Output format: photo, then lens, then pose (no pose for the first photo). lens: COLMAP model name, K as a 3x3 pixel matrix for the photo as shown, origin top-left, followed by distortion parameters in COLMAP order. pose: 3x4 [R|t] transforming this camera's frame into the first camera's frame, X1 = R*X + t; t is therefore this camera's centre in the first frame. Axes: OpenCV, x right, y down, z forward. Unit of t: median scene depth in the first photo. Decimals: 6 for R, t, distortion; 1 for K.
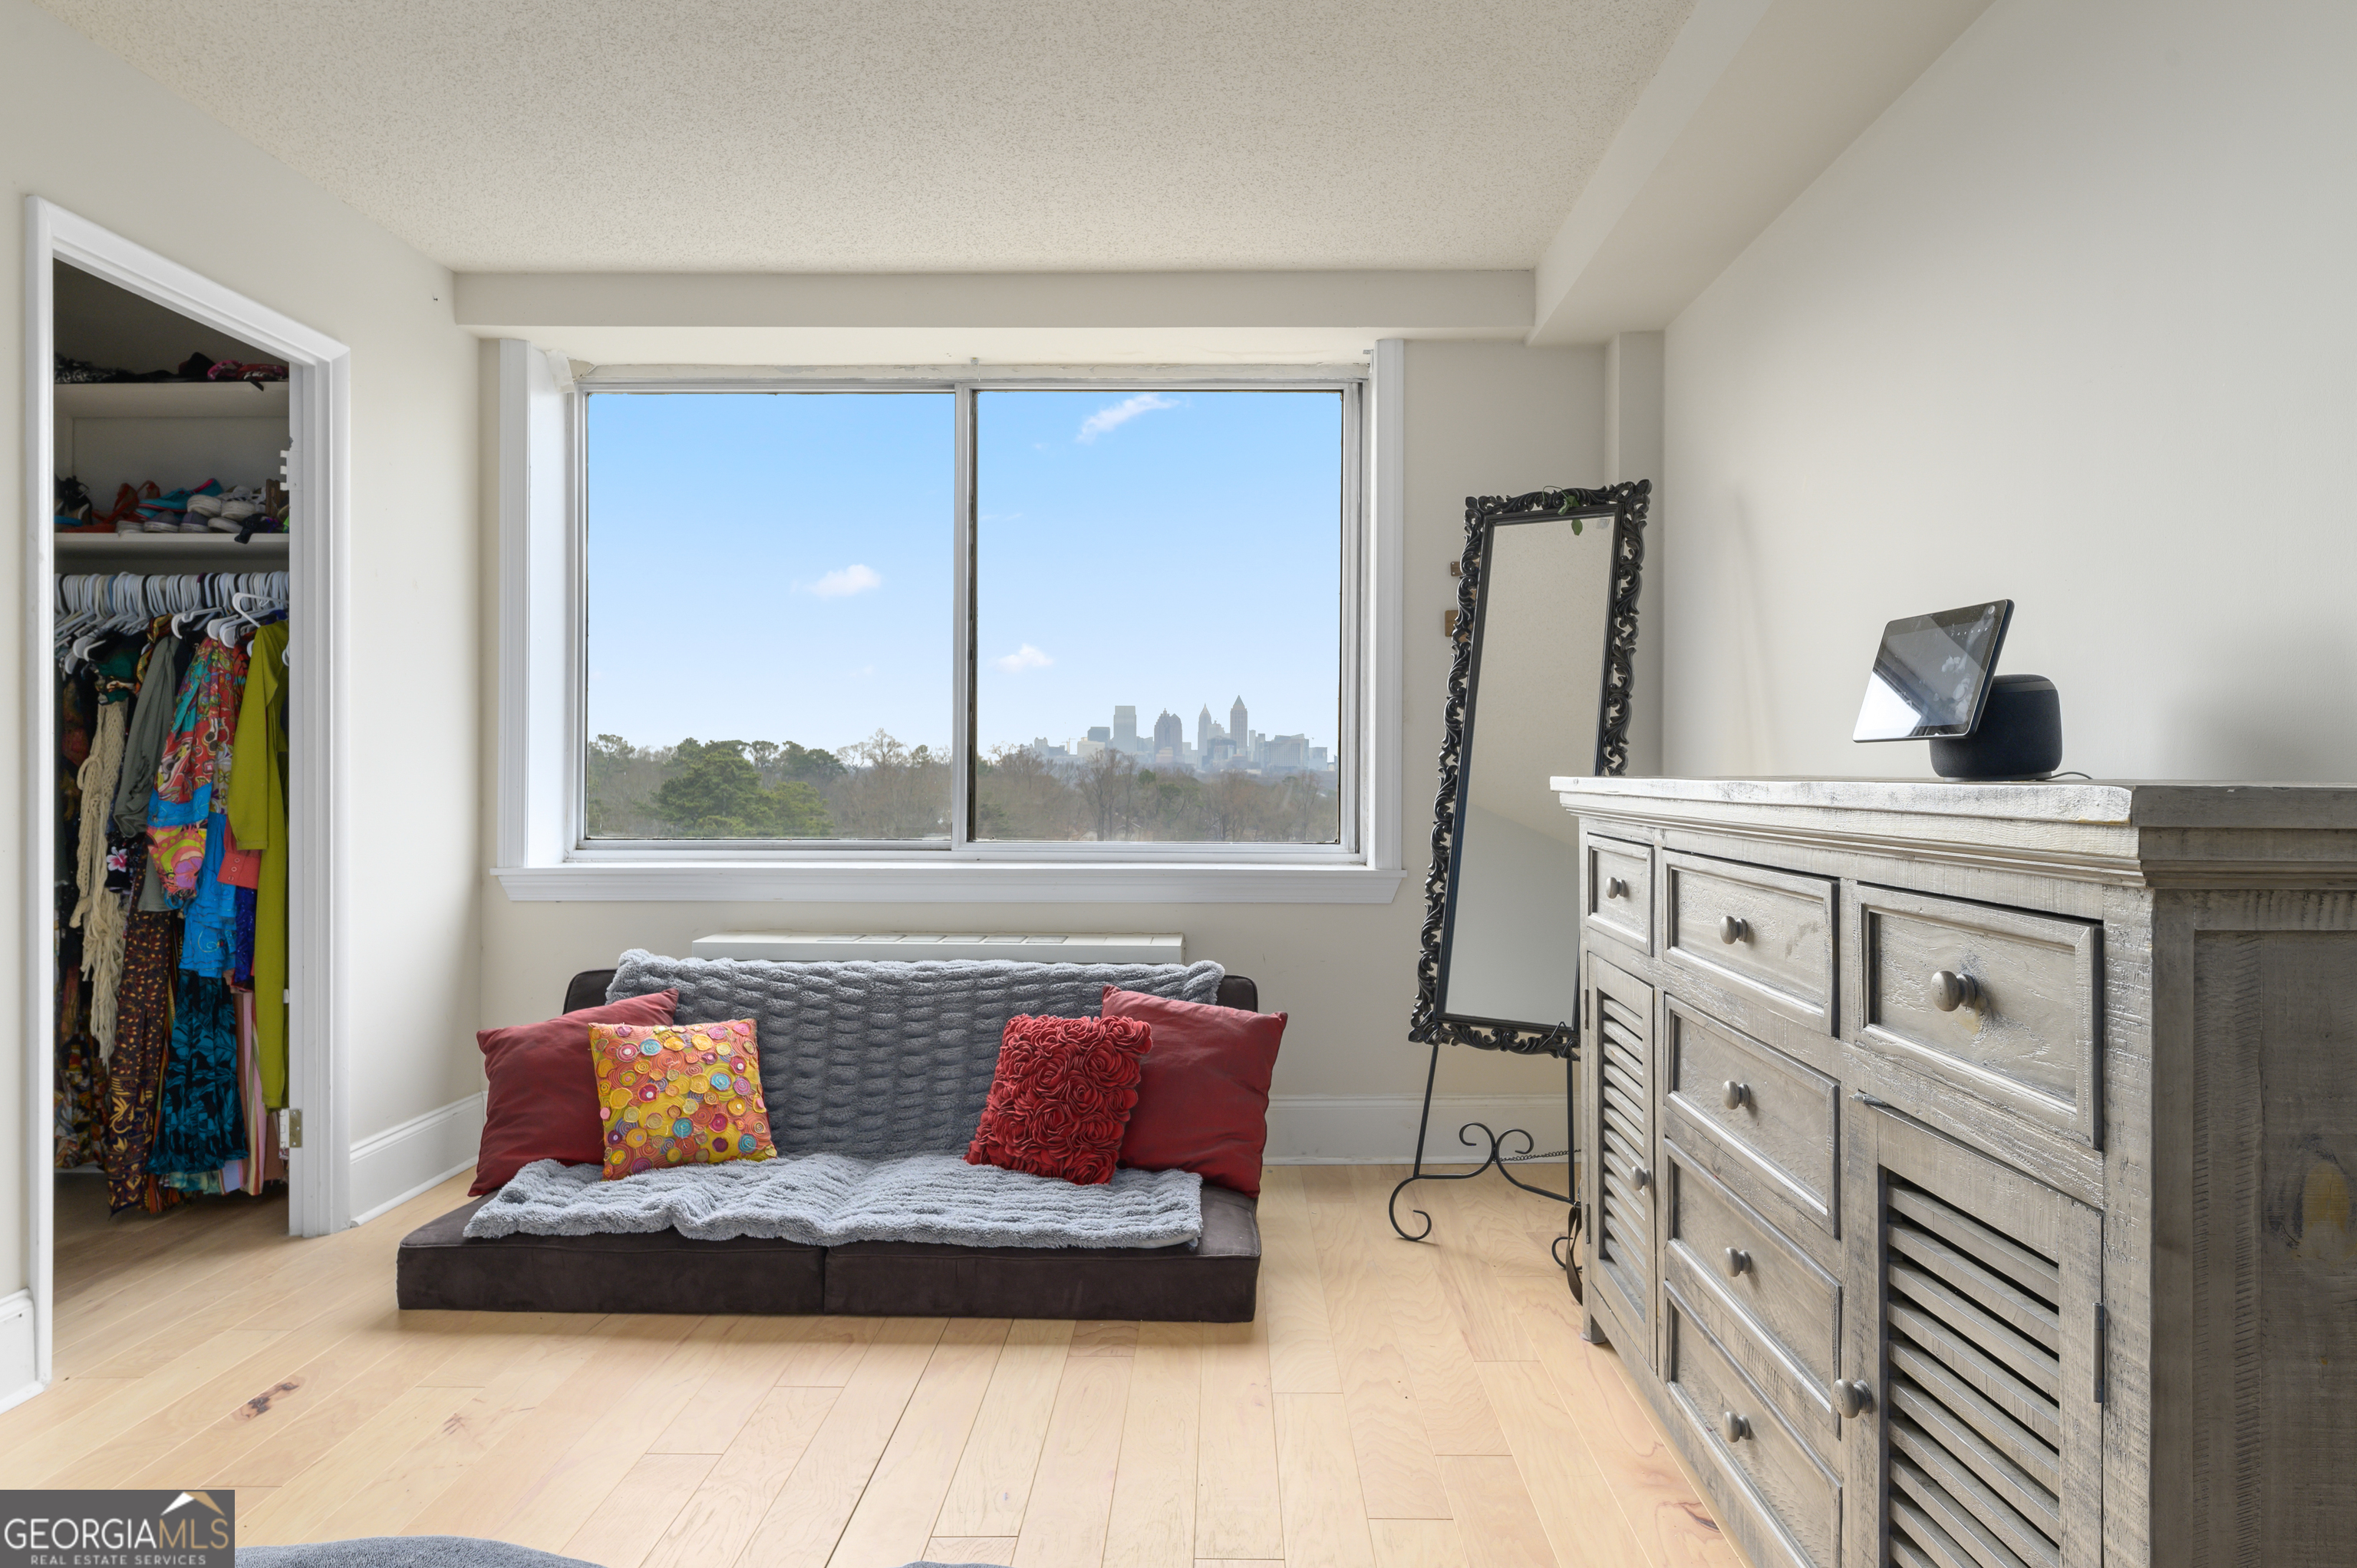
lens RADIAL K [[1345.6, 0, 1178.5], [0, 1345.6, 784.0], [0, 0, 1]] dist [0.007187, -0.000770]
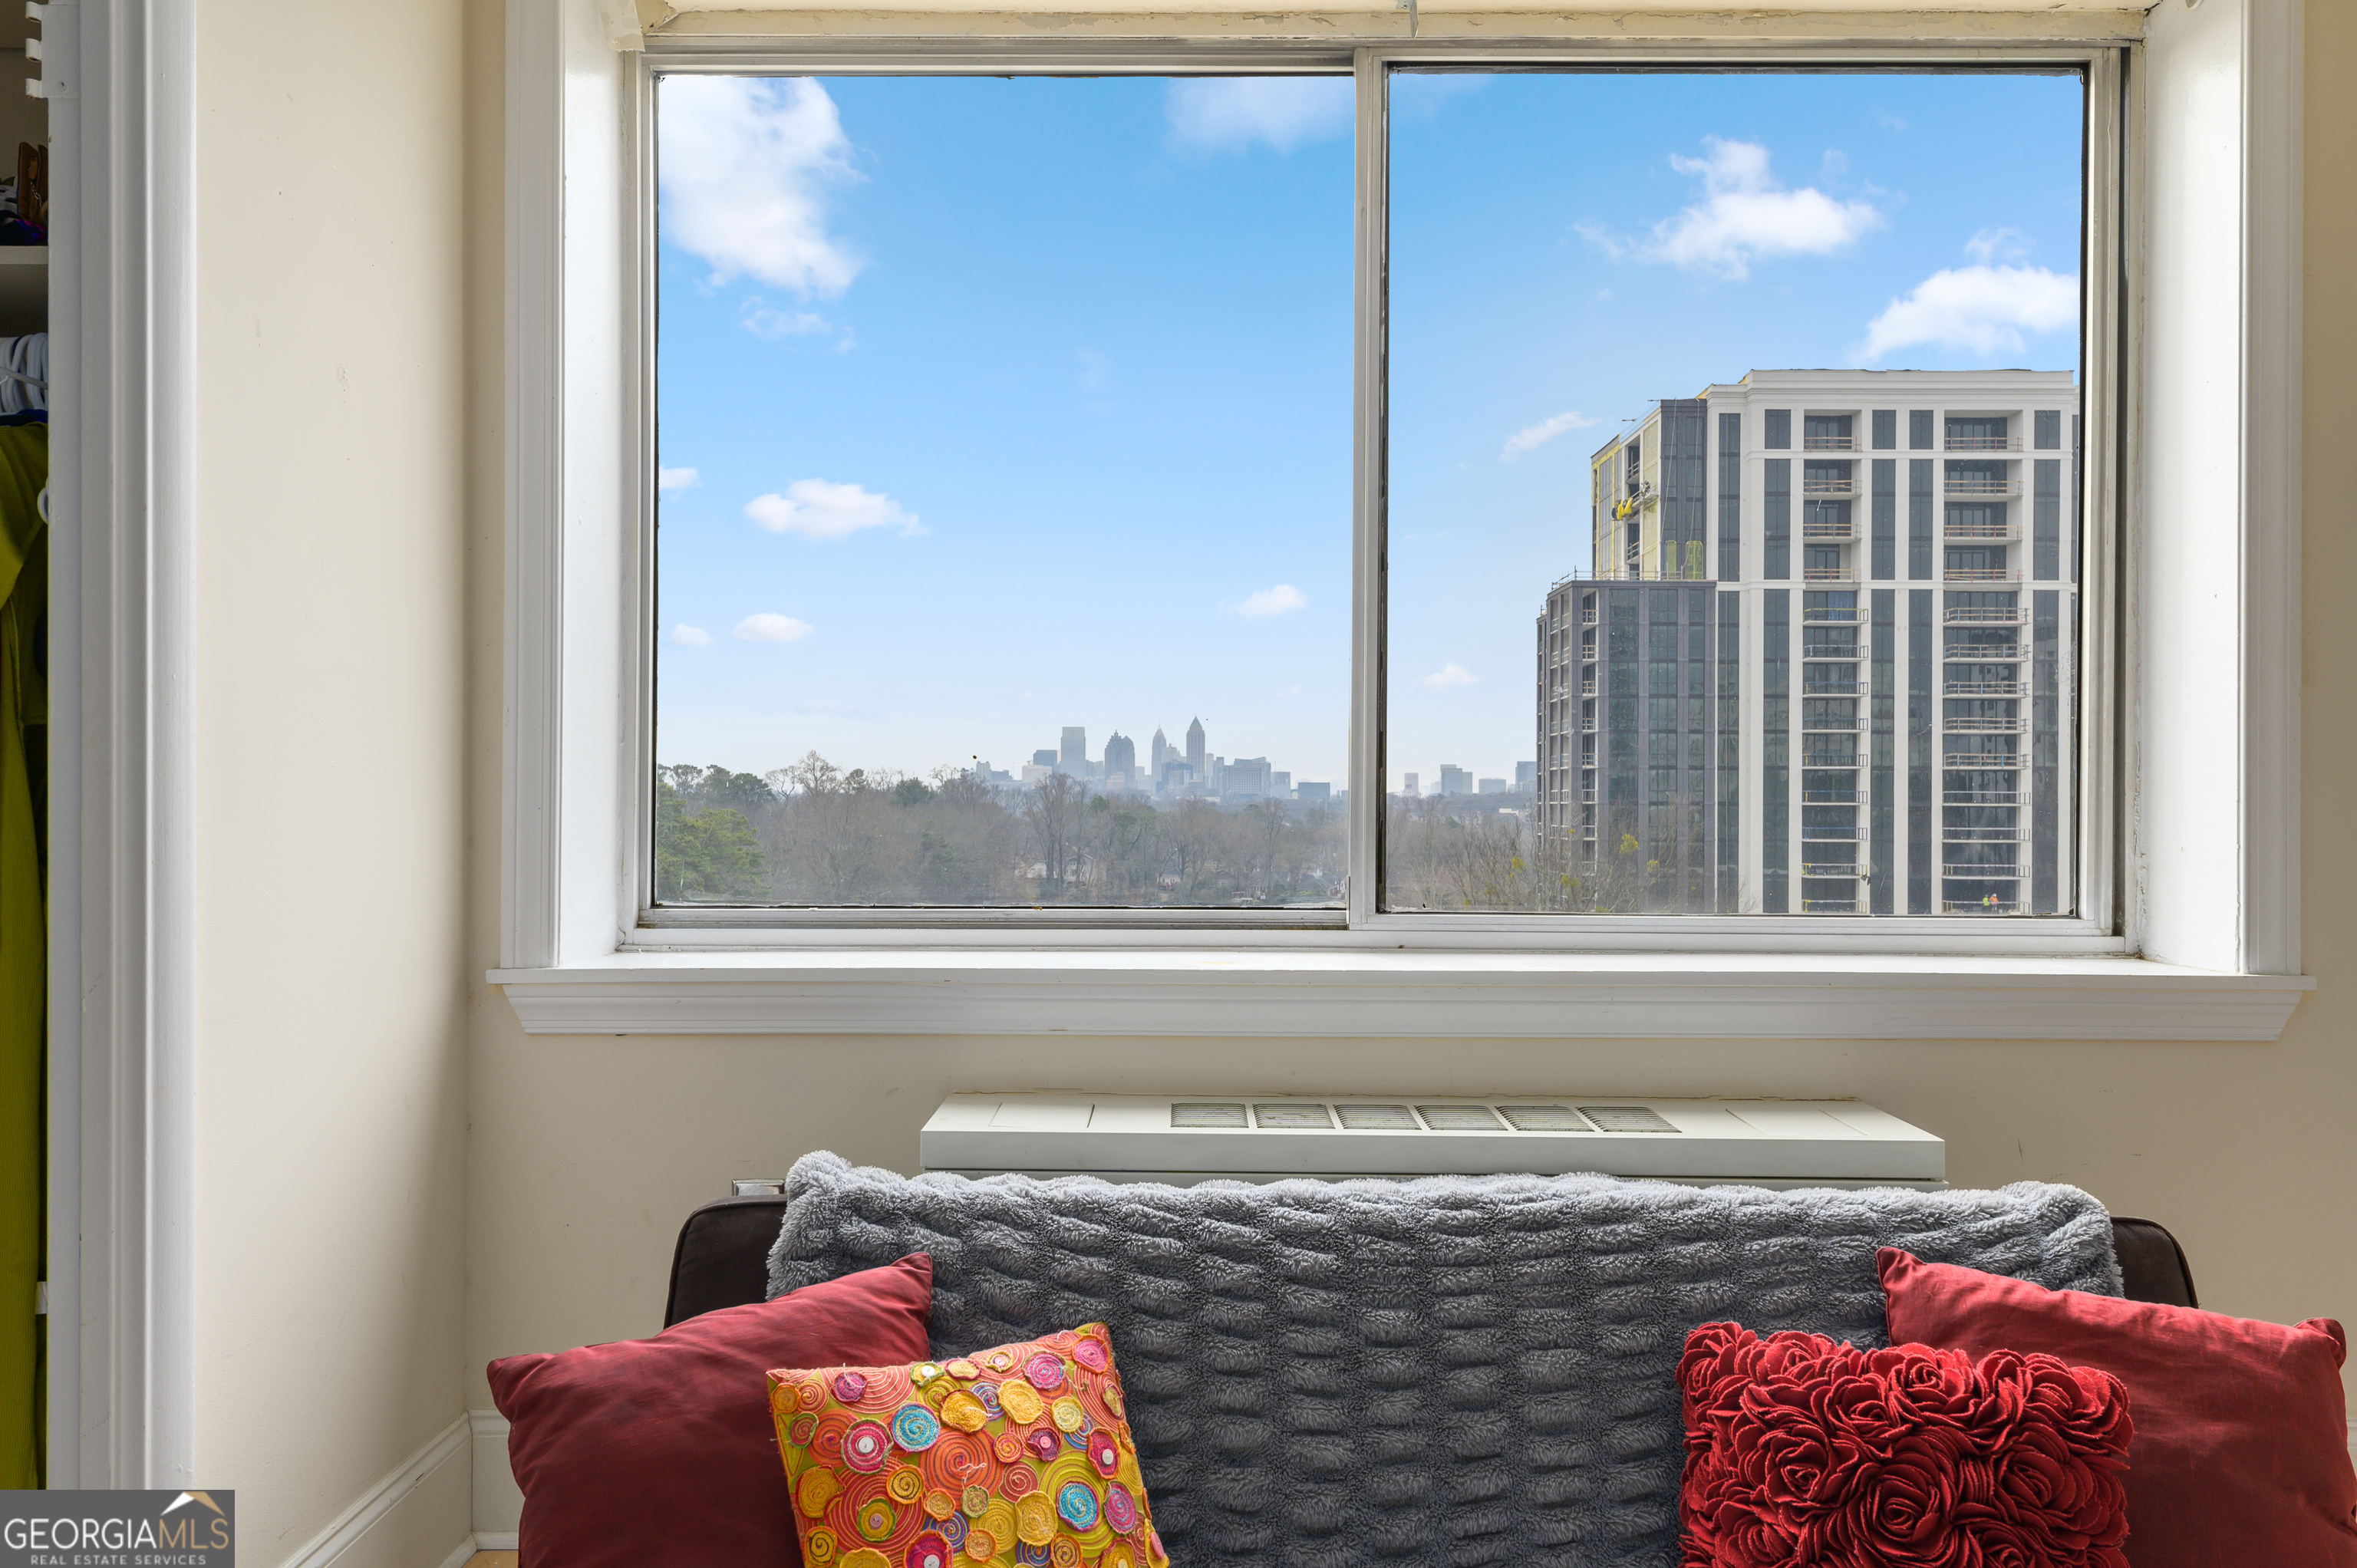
lens RADIAL K [[1443.5, 0, 1146.1], [0, 1443.5, 814.4], [0, 0, 1]] dist [0.006662, 0.000772]
pose [[0.999940, 0.001855, 0.010789, -0.313736], [-0.001873, 0.999997, 0.001701, 0.003780], [-0.010786, -0.001721, 0.999940, 0.531220]]
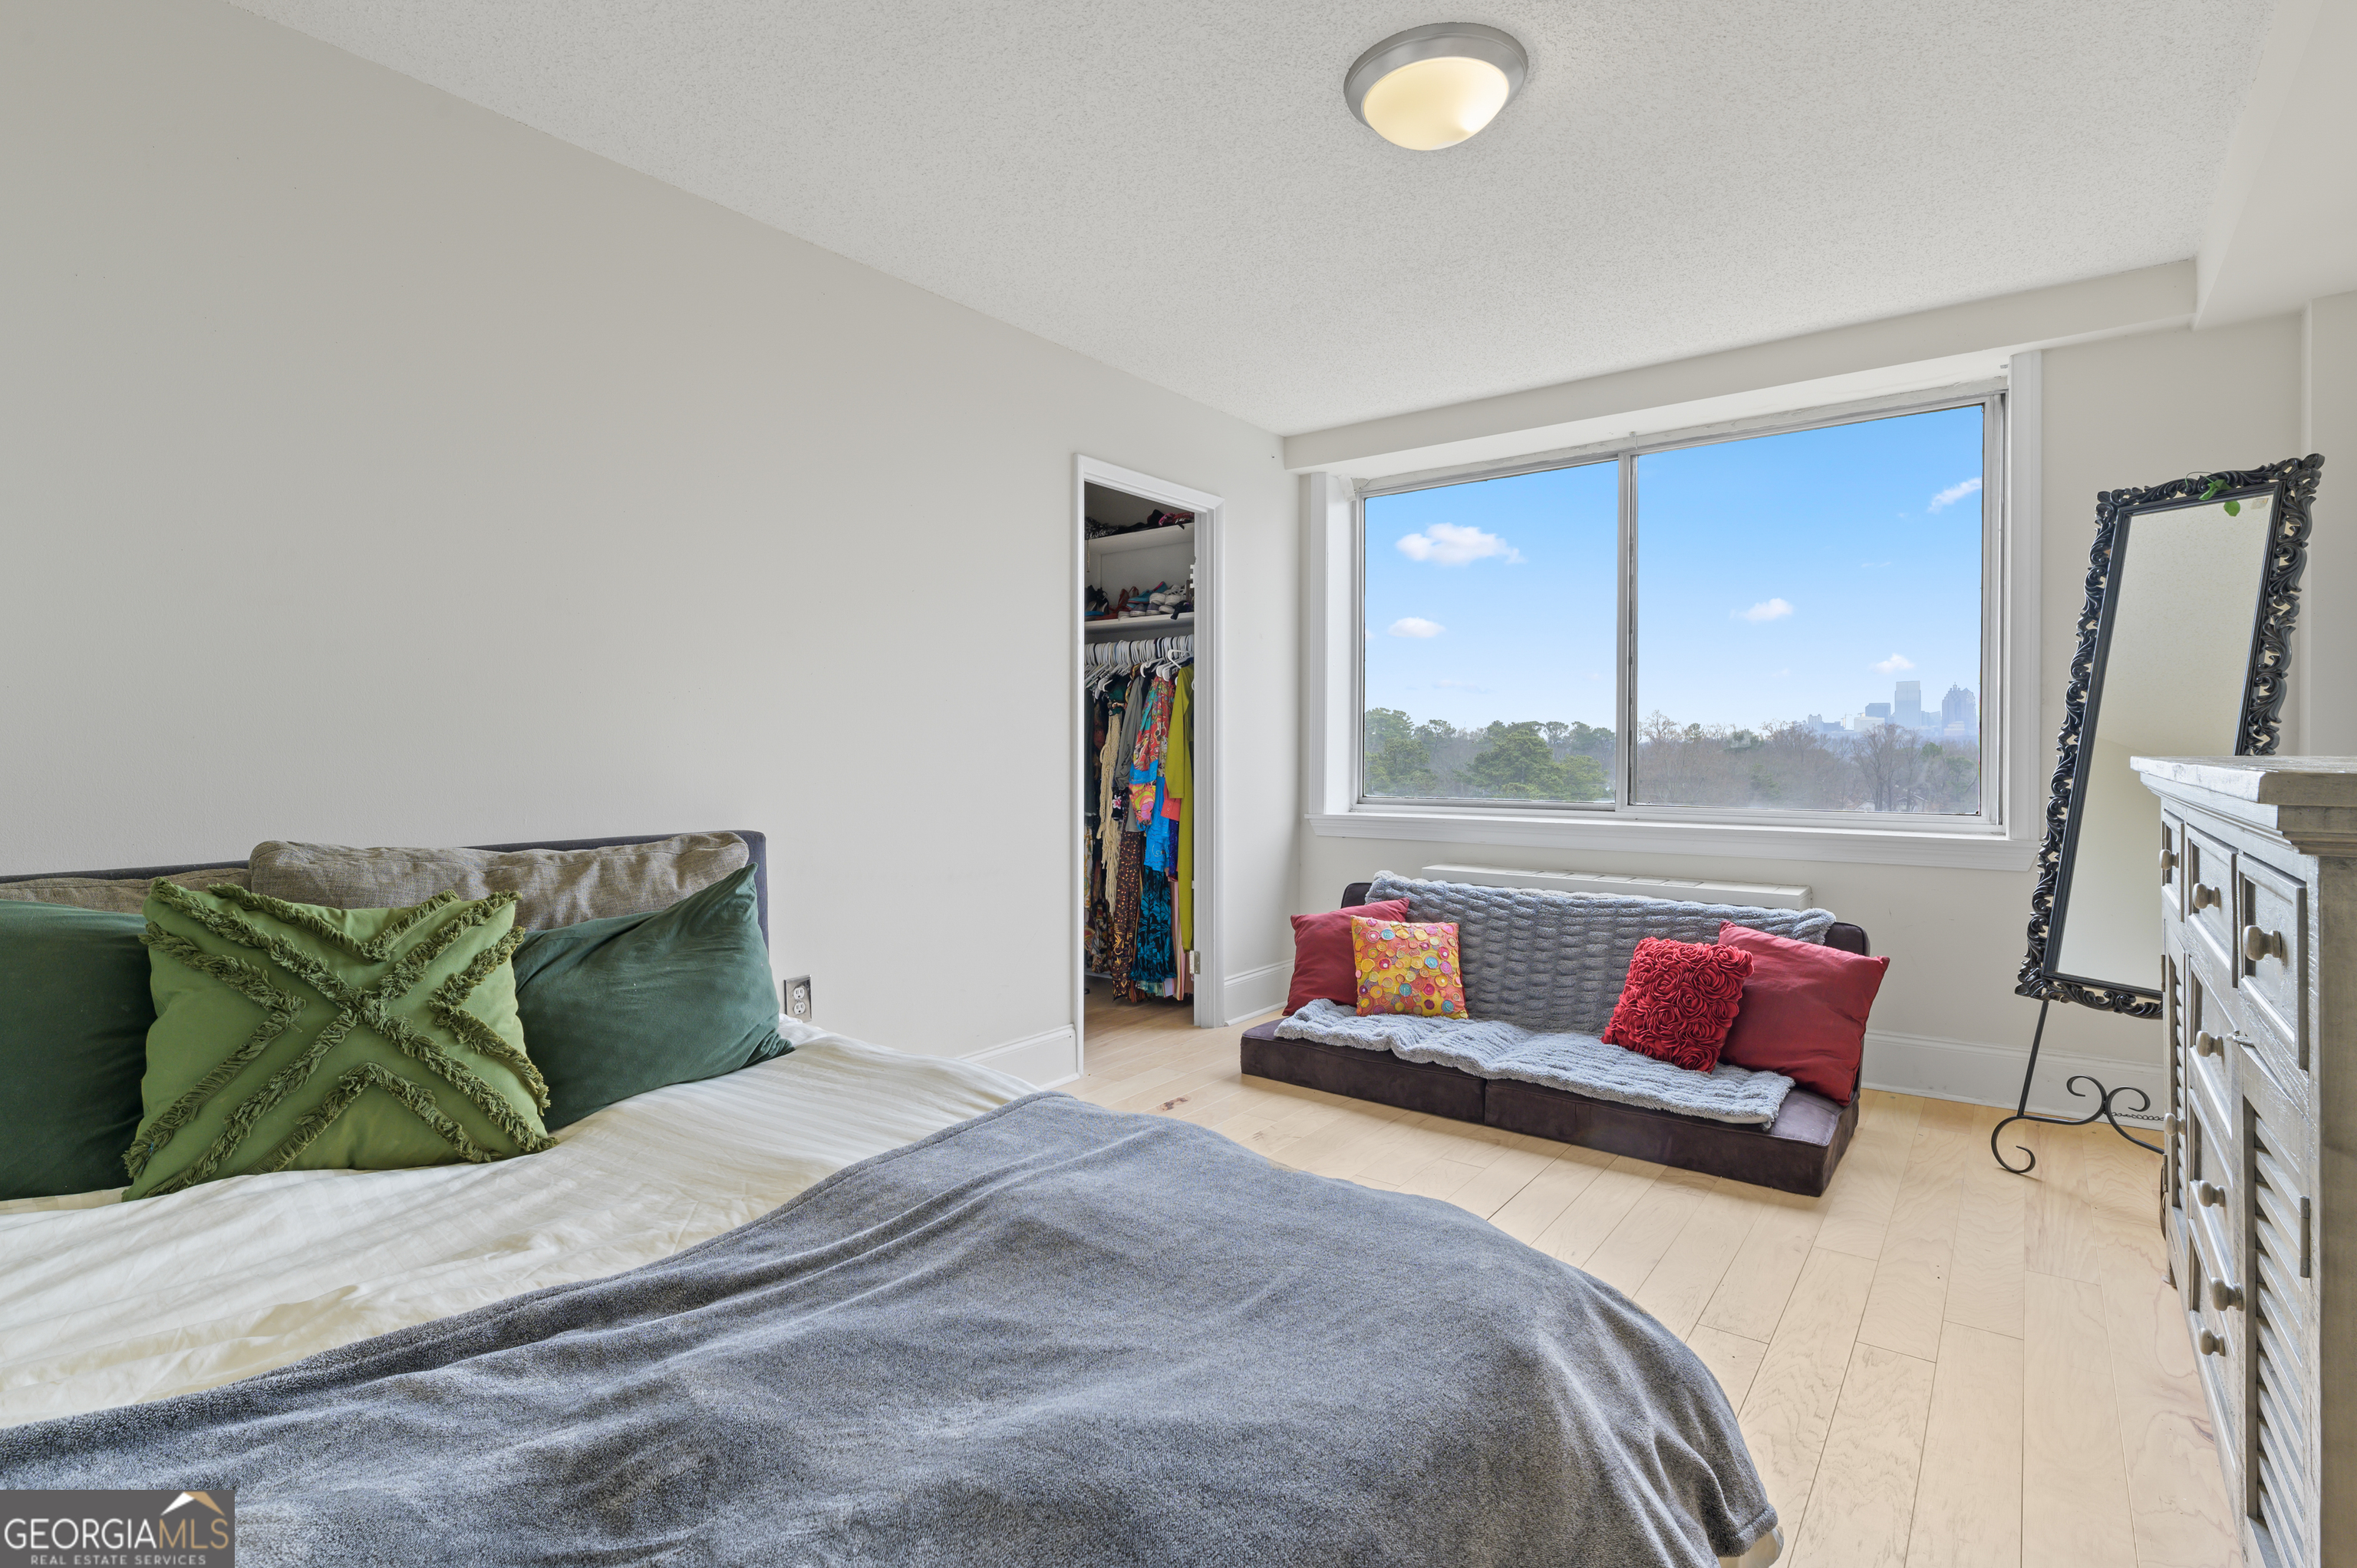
lens RADIAL K [[1095.9, 0, 1199.3], [0, 1095.9, 752.5], [0, 0, 1]] dist [-0.000874, -0.000337]
pose [[0.817146, -0.002066, -0.576427, 0.140020], [-0.000388, 0.999991, -0.004133, -0.003763], [0.576431, 0.003601, 0.817138, -0.123059]]
